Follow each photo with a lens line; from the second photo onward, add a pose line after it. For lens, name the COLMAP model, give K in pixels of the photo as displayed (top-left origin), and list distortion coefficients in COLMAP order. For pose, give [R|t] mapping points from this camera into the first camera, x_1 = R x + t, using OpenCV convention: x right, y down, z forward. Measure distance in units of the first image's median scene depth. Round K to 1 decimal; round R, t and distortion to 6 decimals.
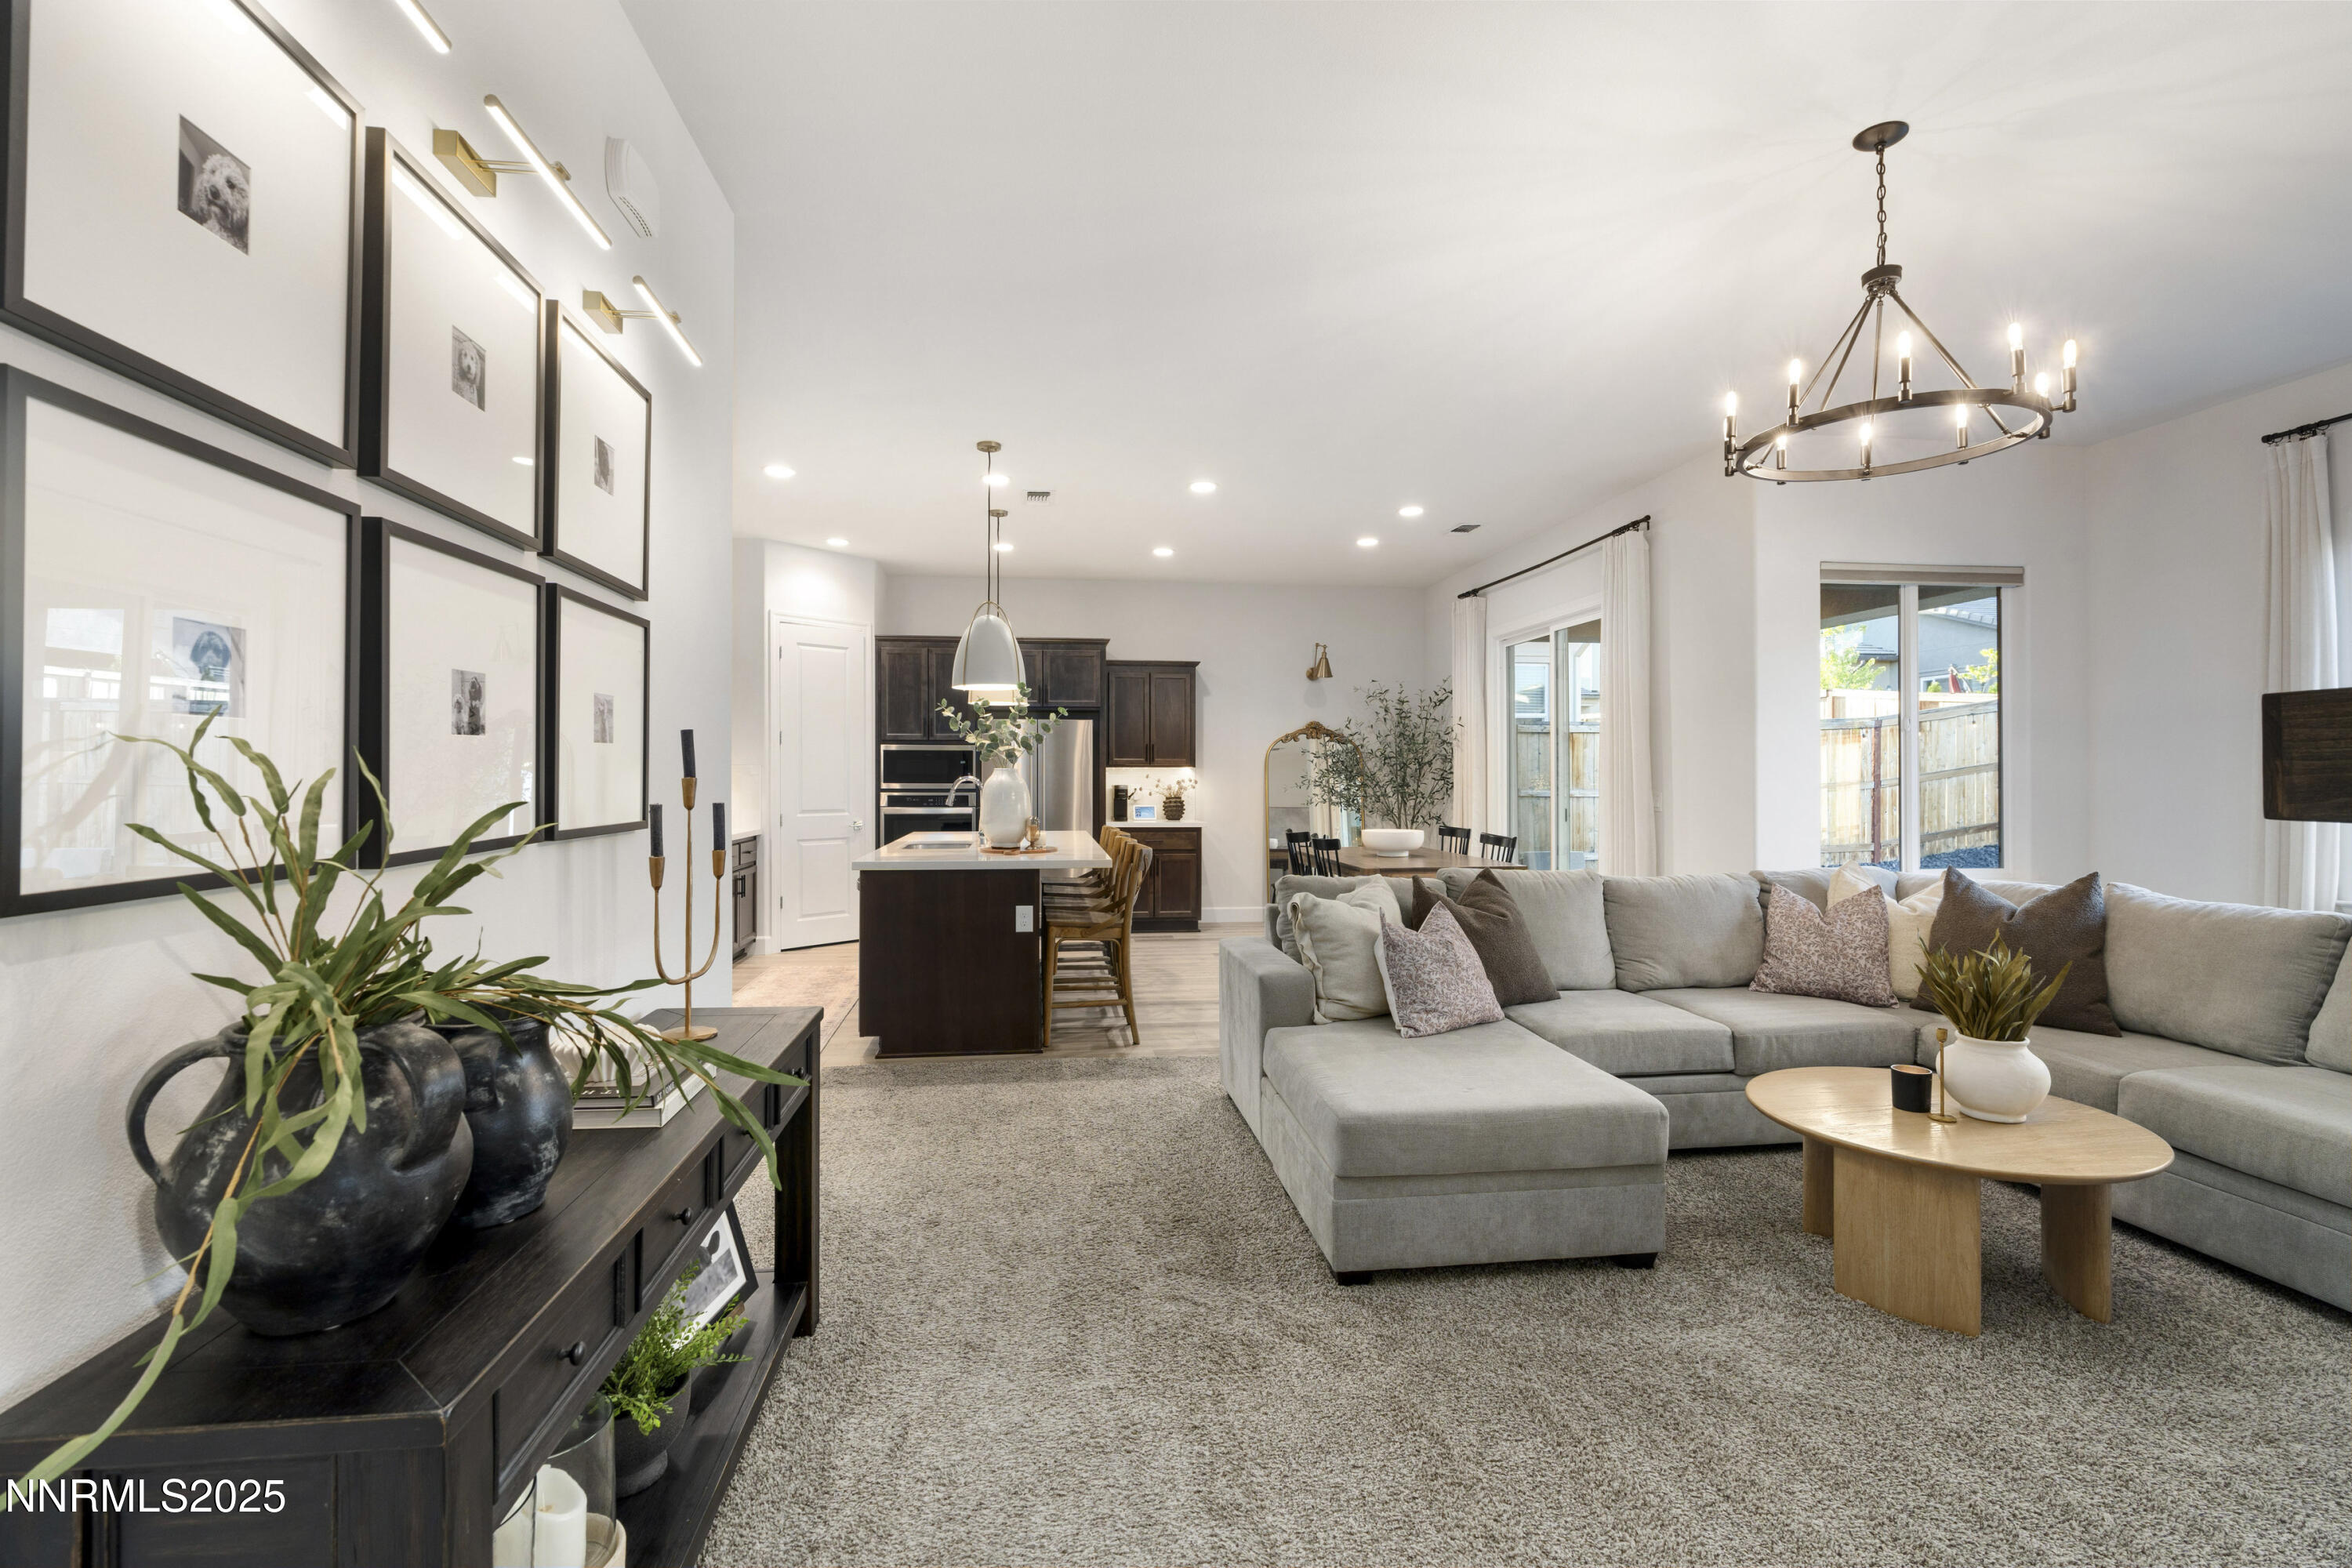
lens RADIAL K [[1105.0, 0, 1171.9], [0, 1105.0, 772.5], [0, 0, 1]] dist [-0.004529, 0.001171]
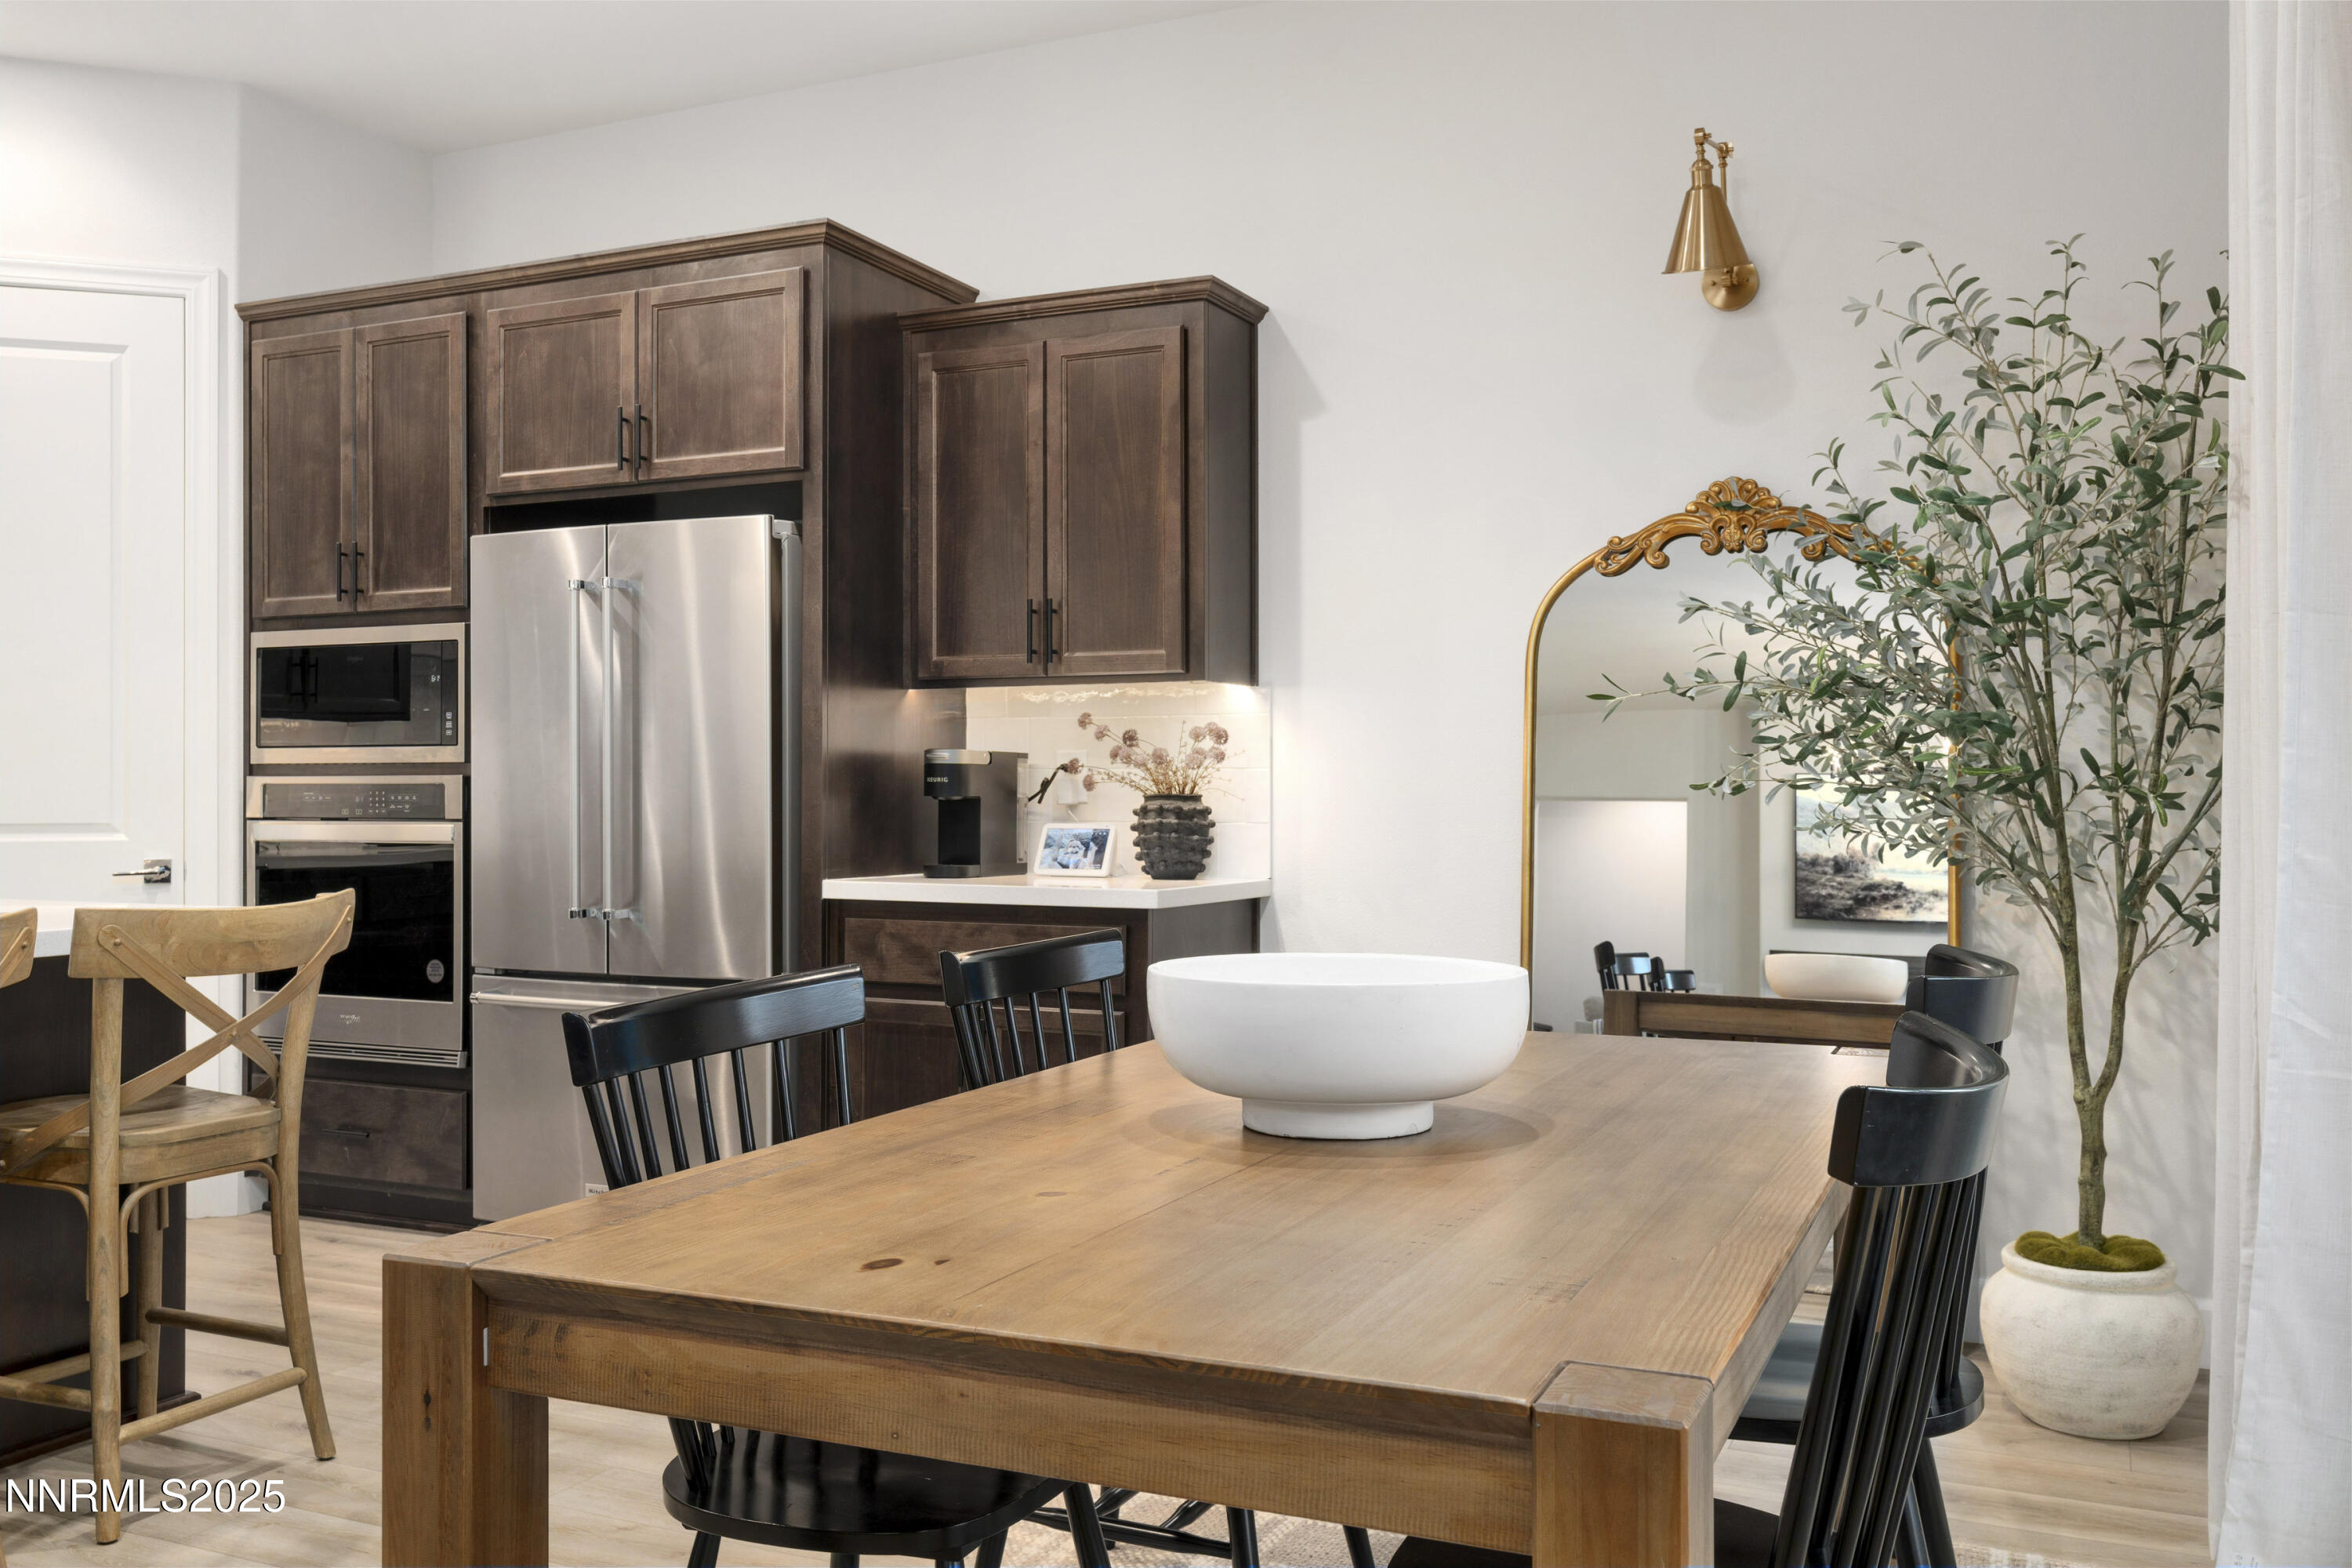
lens RADIAL K [[1943.8, 0, 1170.3], [0, 1943.8, 776.8], [0, 0, 1]] dist [-0.012270, -0.010916]
pose [[0.850373, -0.003805, -0.526166, 0.272145], [0.004945, 0.999987, 0.000762, 0.018977], [0.526157, -0.003250, 0.850381, 0.638426]]
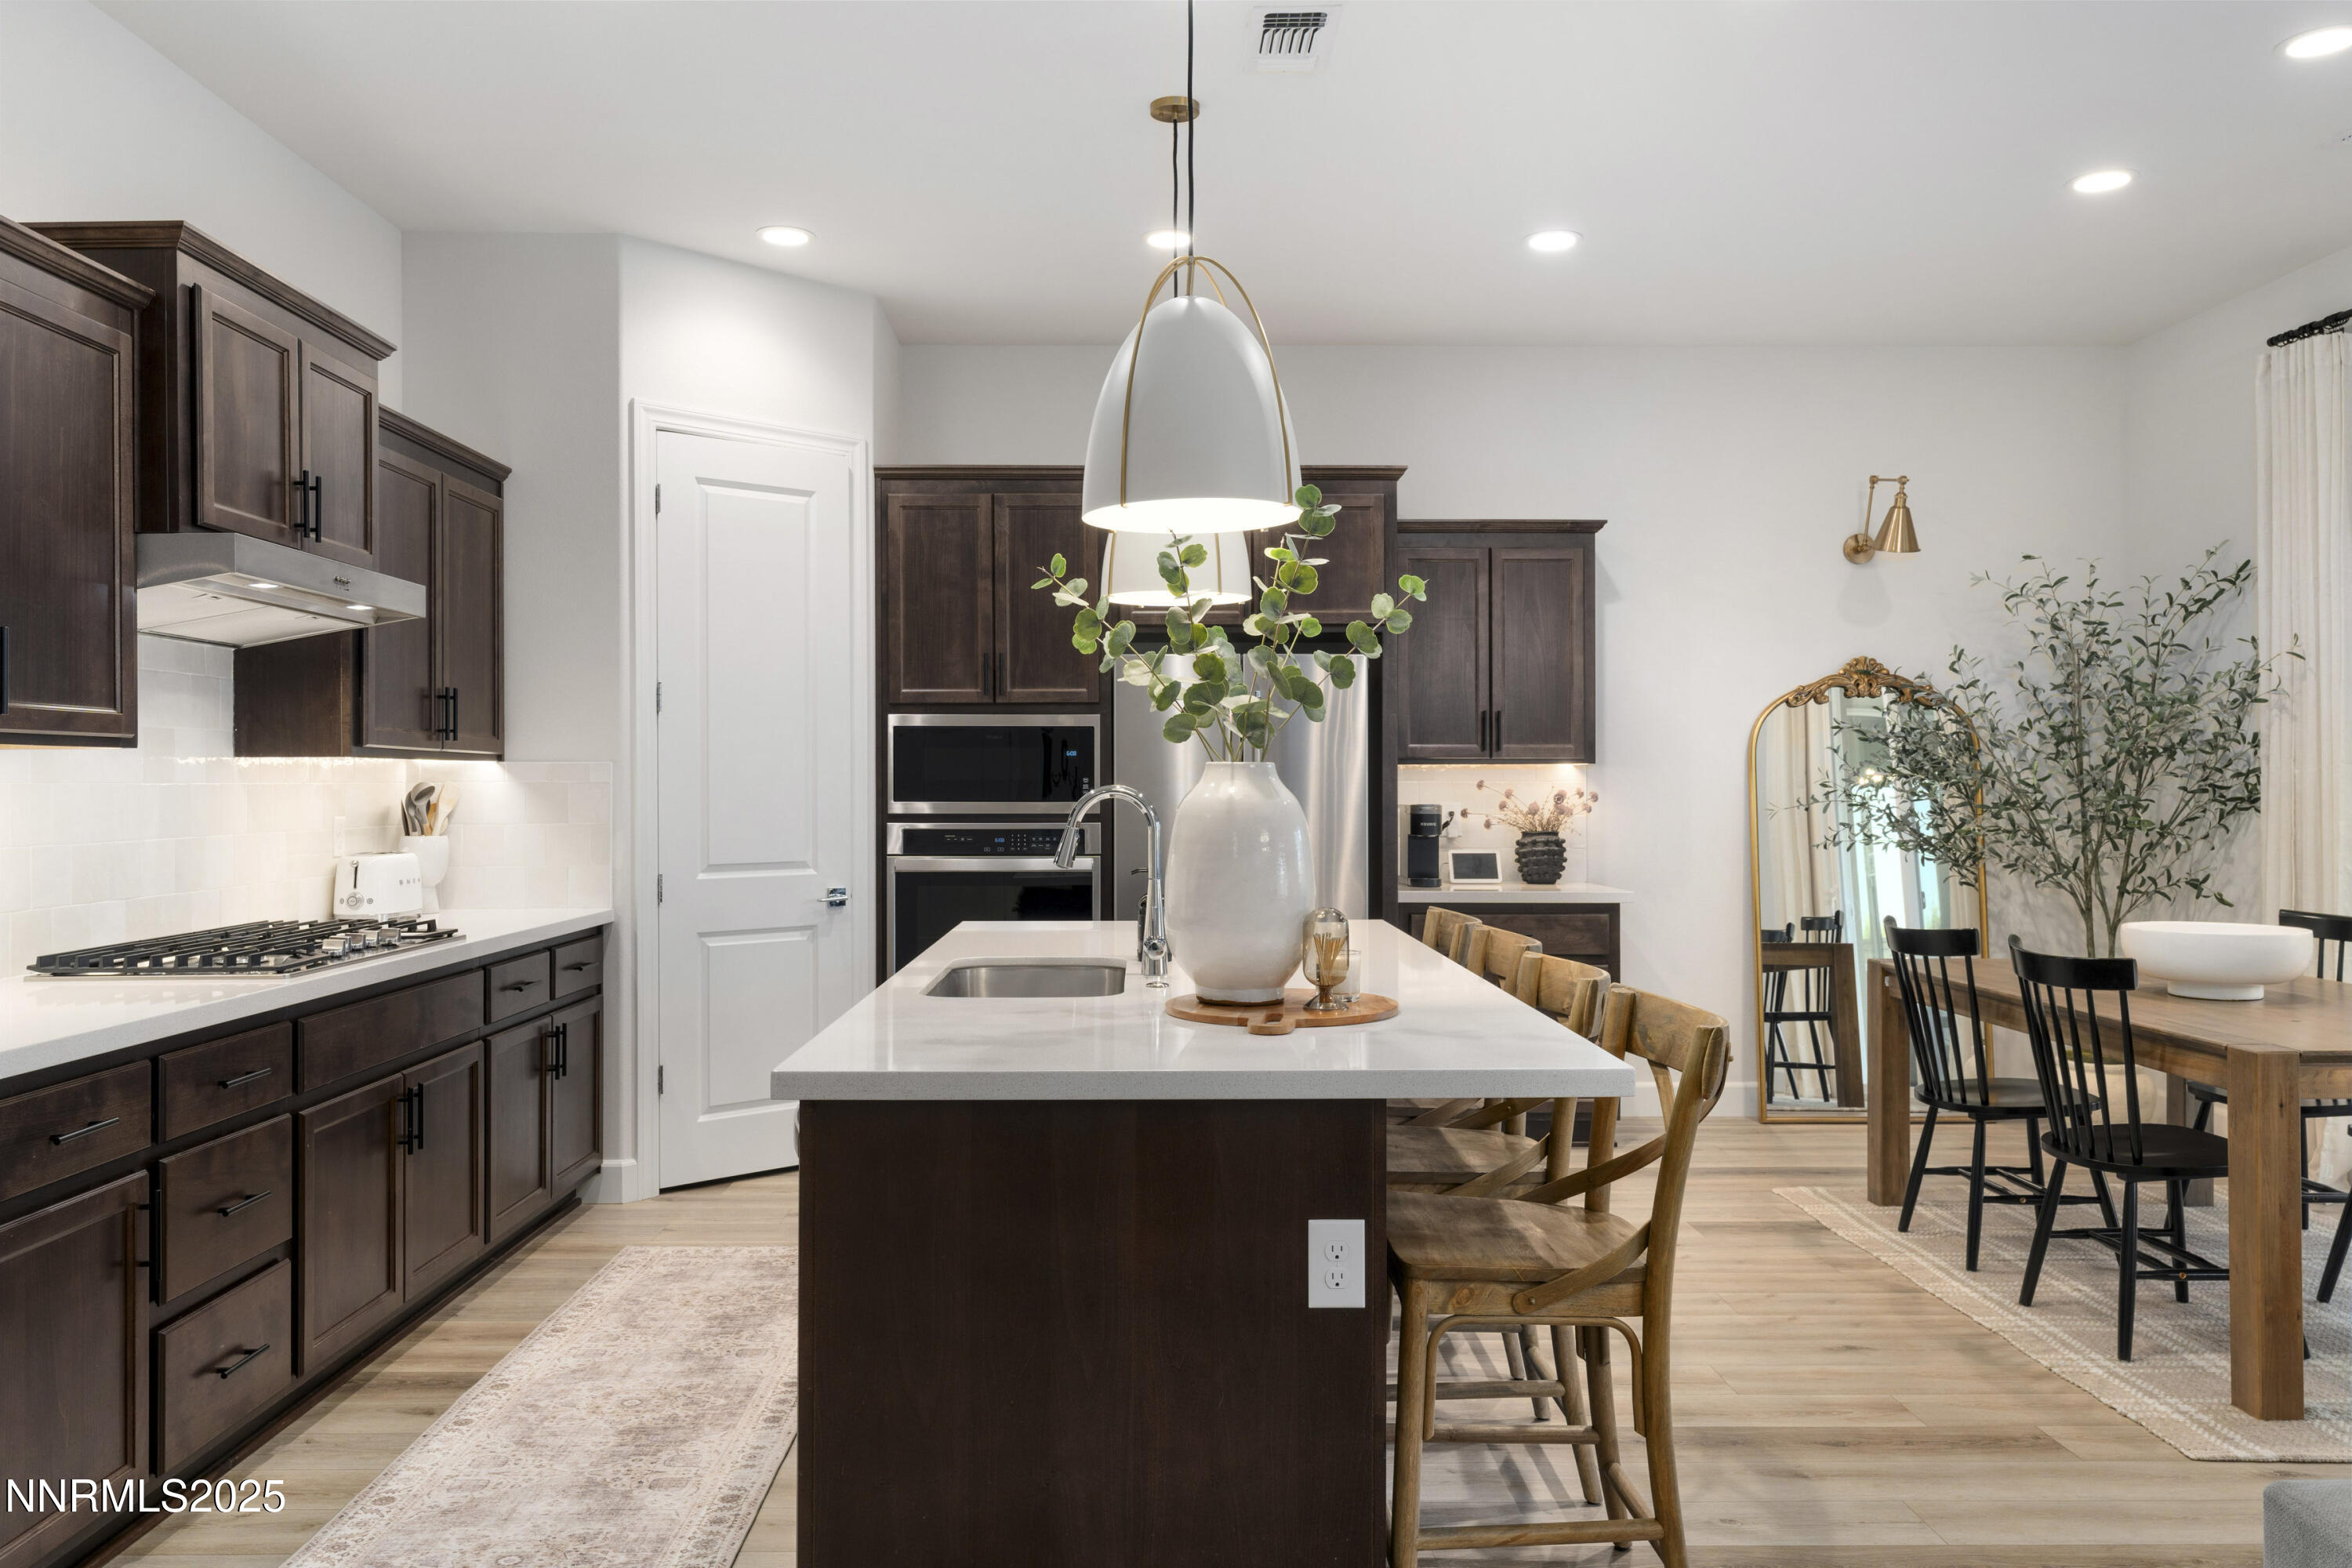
lens RADIAL K [[1734.8, 0, 1173.6], [0, 1734.8, 776.4], [0, 0, 1]] dist [0.005047, -0.000799]
pose [[0.994607, -0.002941, -0.103674, -0.078133], [0.002856, 0.999995, -0.000965, 0.000586], [0.103677, 0.000664, 0.994611, 0.321644]]
